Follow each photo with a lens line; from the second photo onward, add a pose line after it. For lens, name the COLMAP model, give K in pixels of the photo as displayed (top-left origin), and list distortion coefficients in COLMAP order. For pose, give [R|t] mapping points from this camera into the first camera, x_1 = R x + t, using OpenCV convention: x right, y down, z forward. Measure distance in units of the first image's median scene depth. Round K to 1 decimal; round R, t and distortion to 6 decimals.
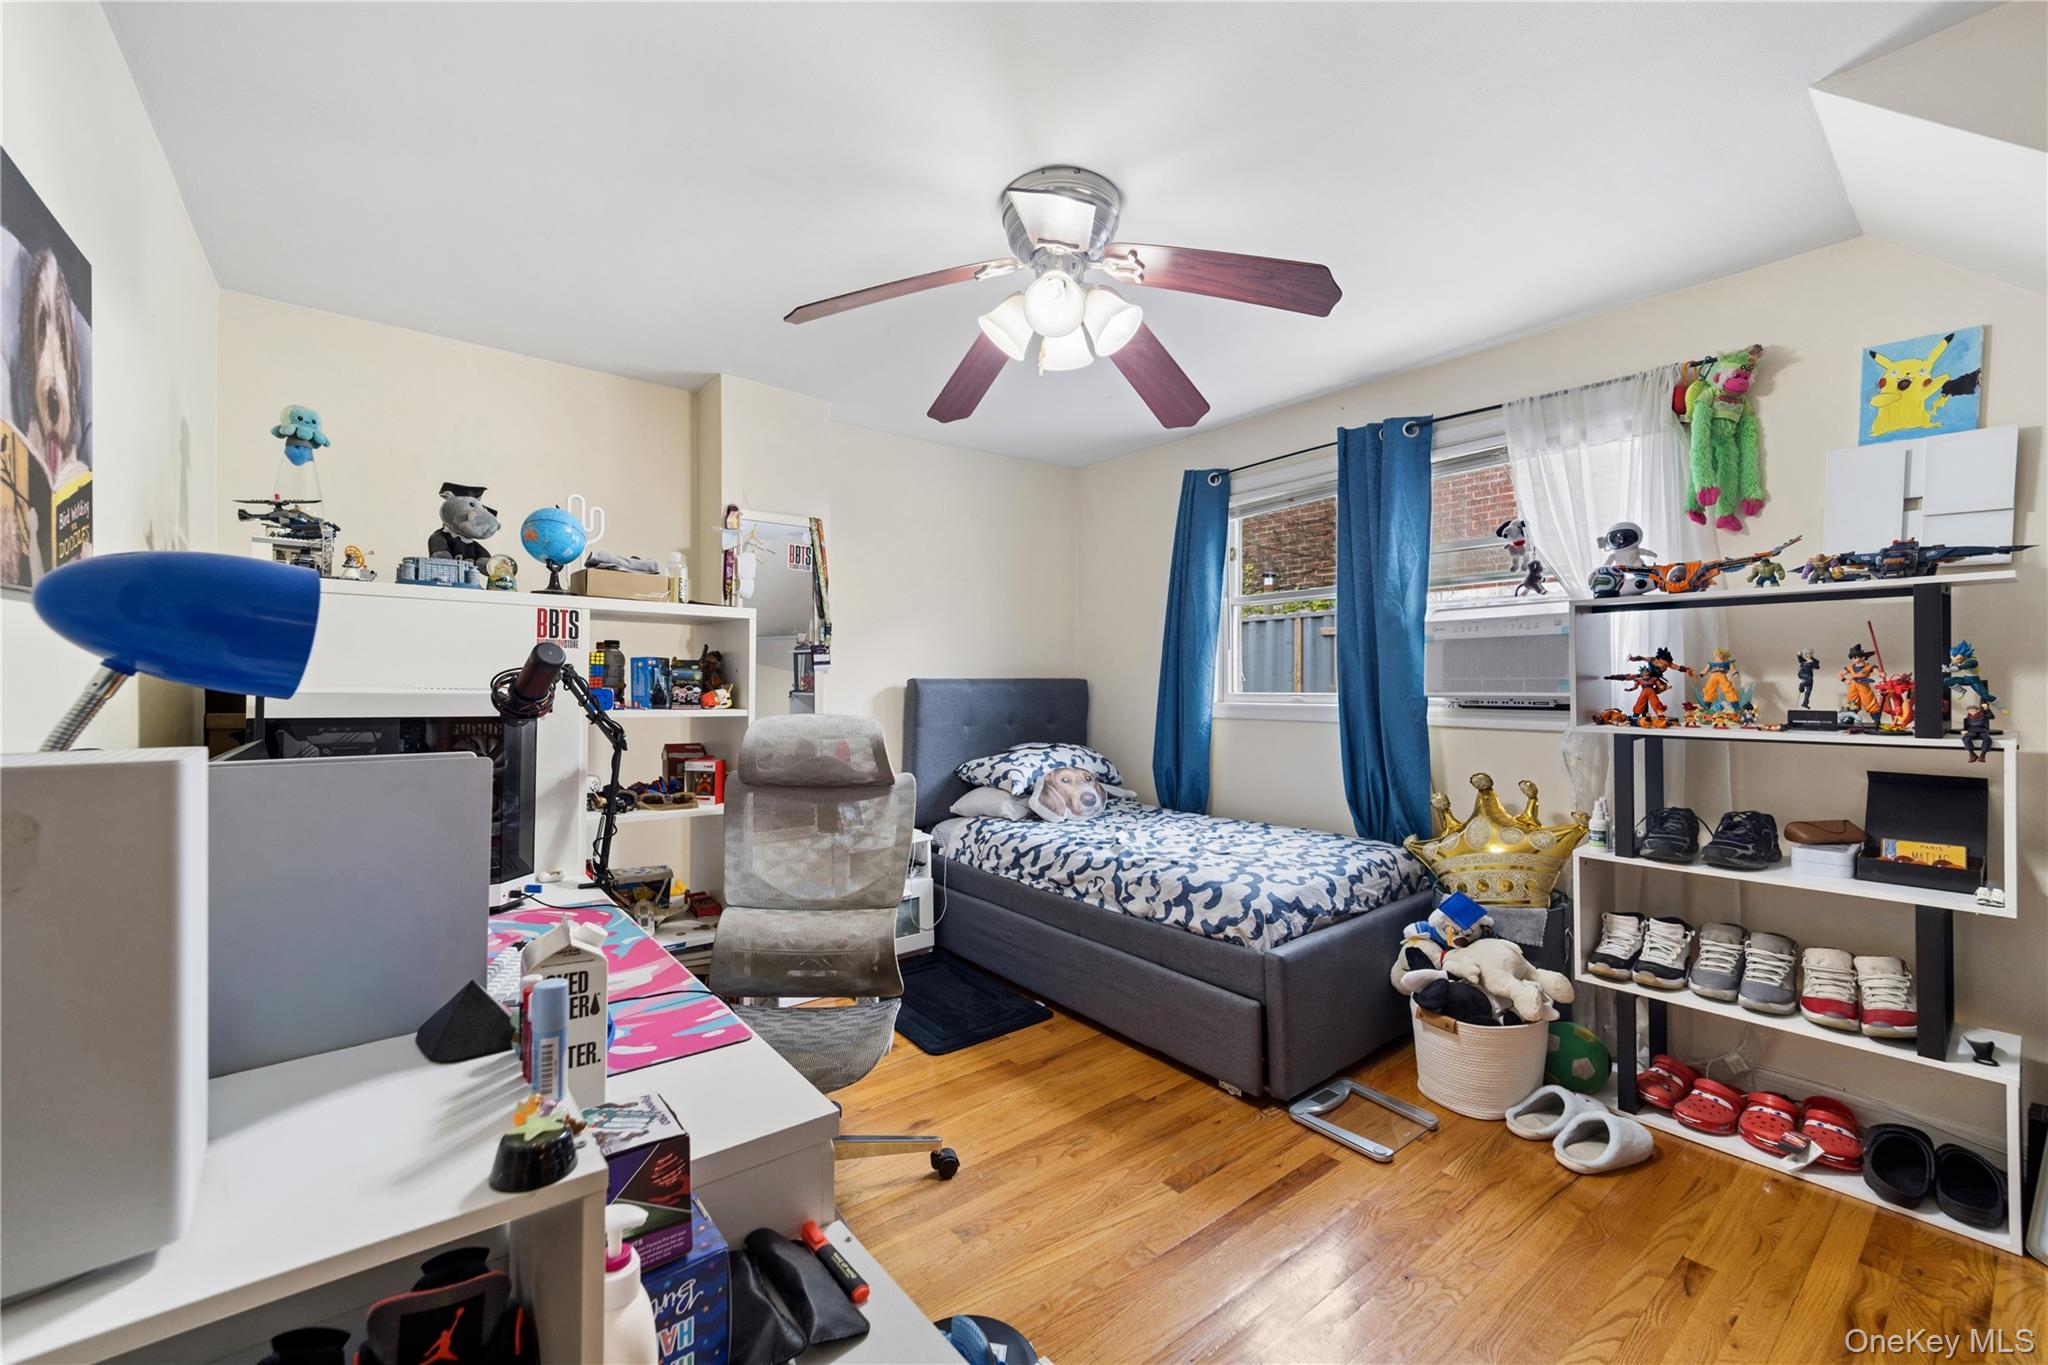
lens RADIAL K [[820.1, 0, 1031.7], [0, 820.1, 687.3], [0, 0, 1]] dist [-0.000199, -0.000039]
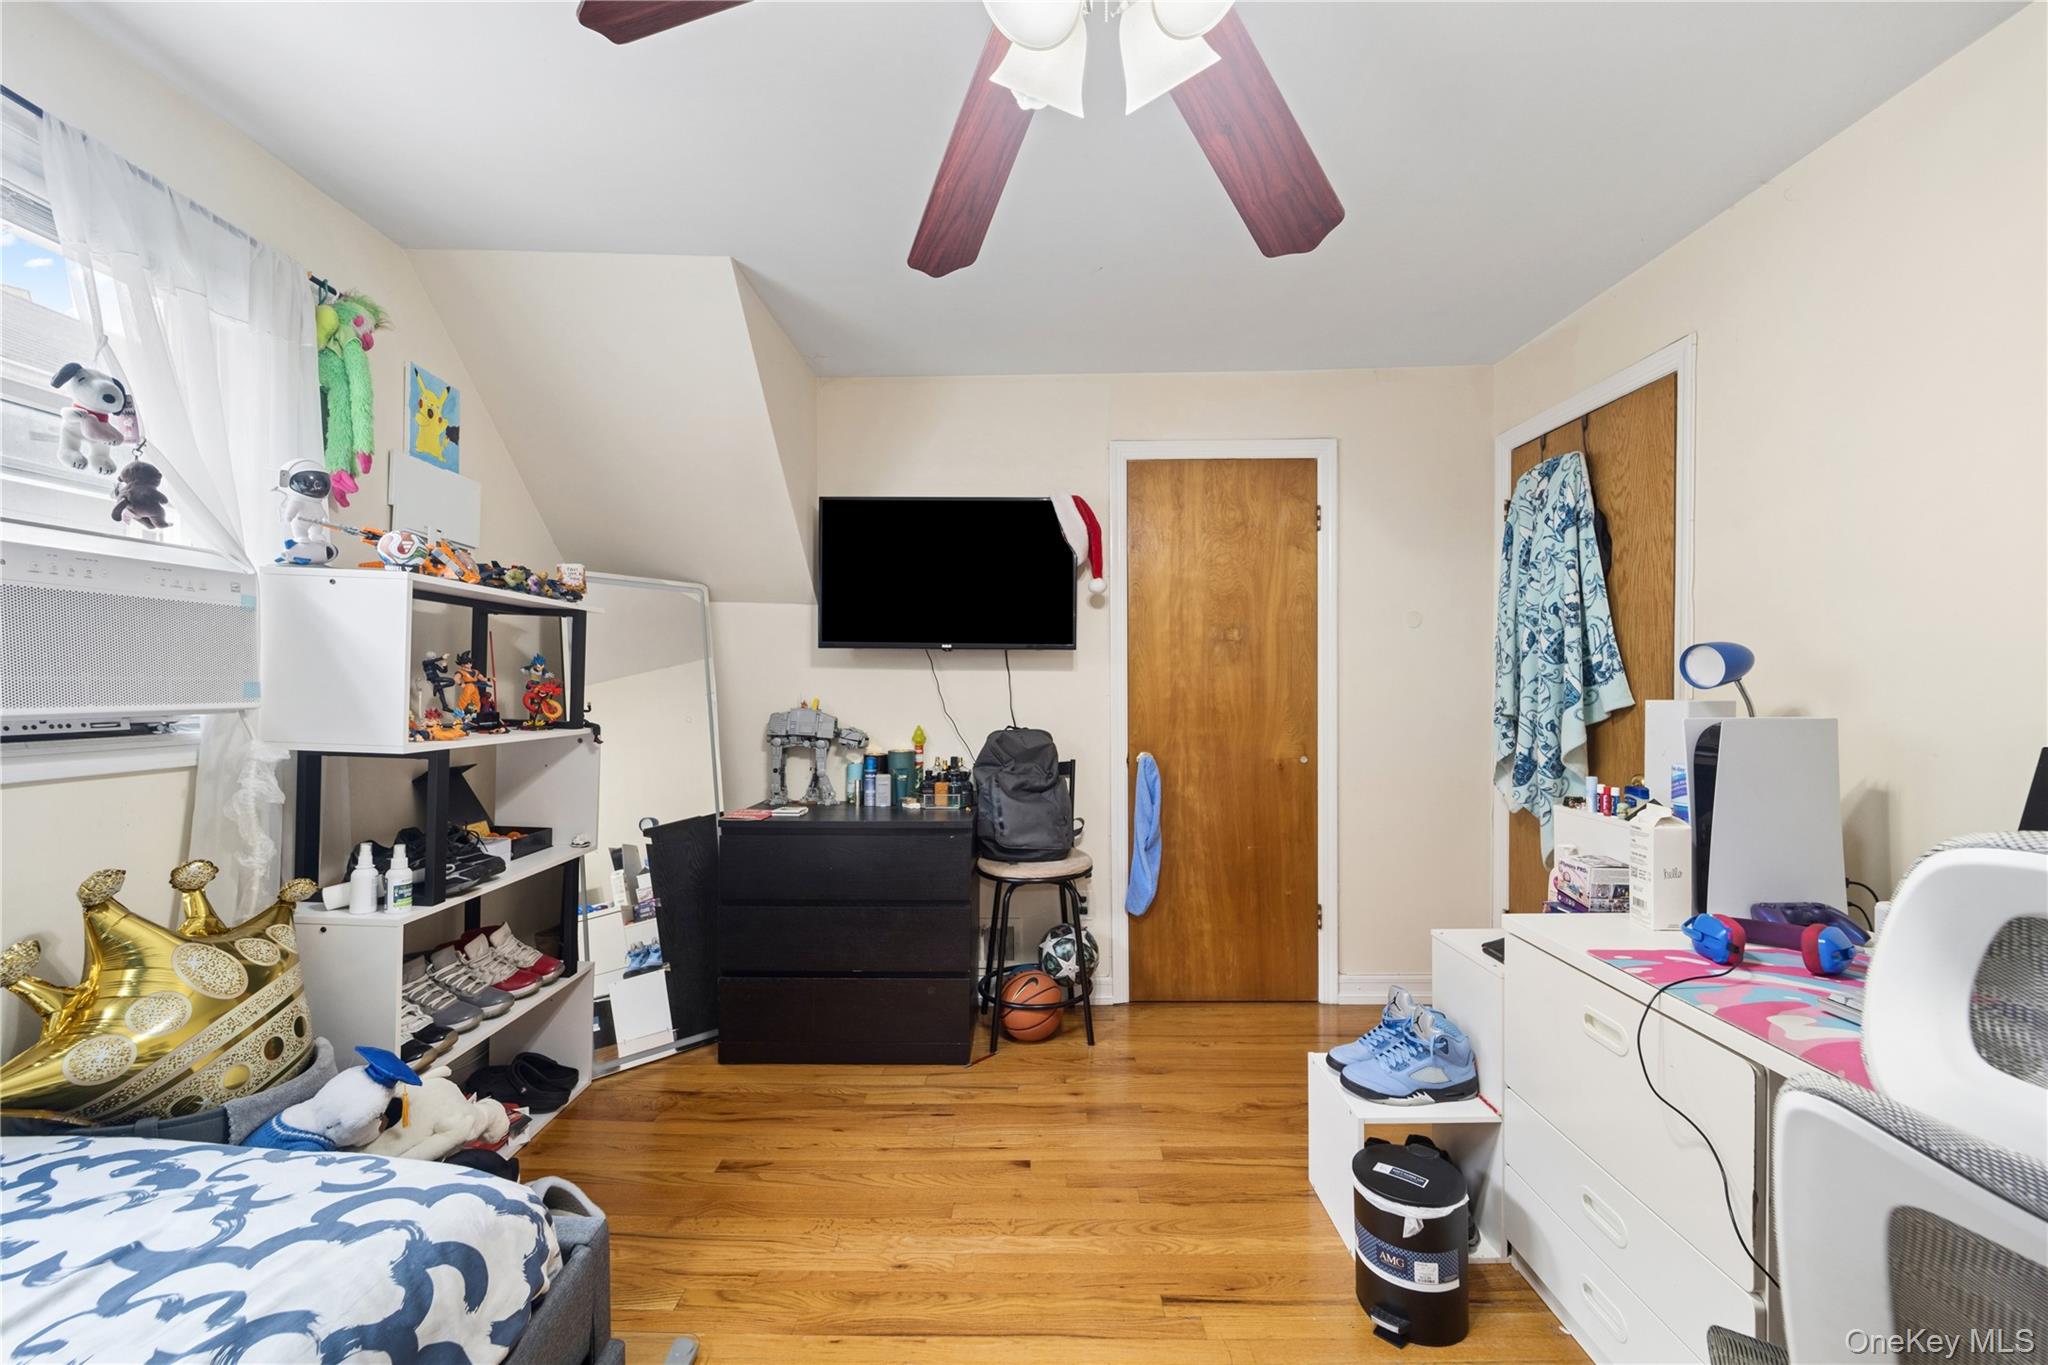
lens RADIAL K [[820.1, 0, 1031.7], [0, 820.1, 687.3], [0, 0, 1]] dist [-0.000199, -0.000039]
pose [[-0.781497, 0.000656, 0.623909, -0.191456], [0.007278, 0.999941, 0.008066, -0.004916], [-0.623867, 0.010844, -0.781456, 1.052789]]
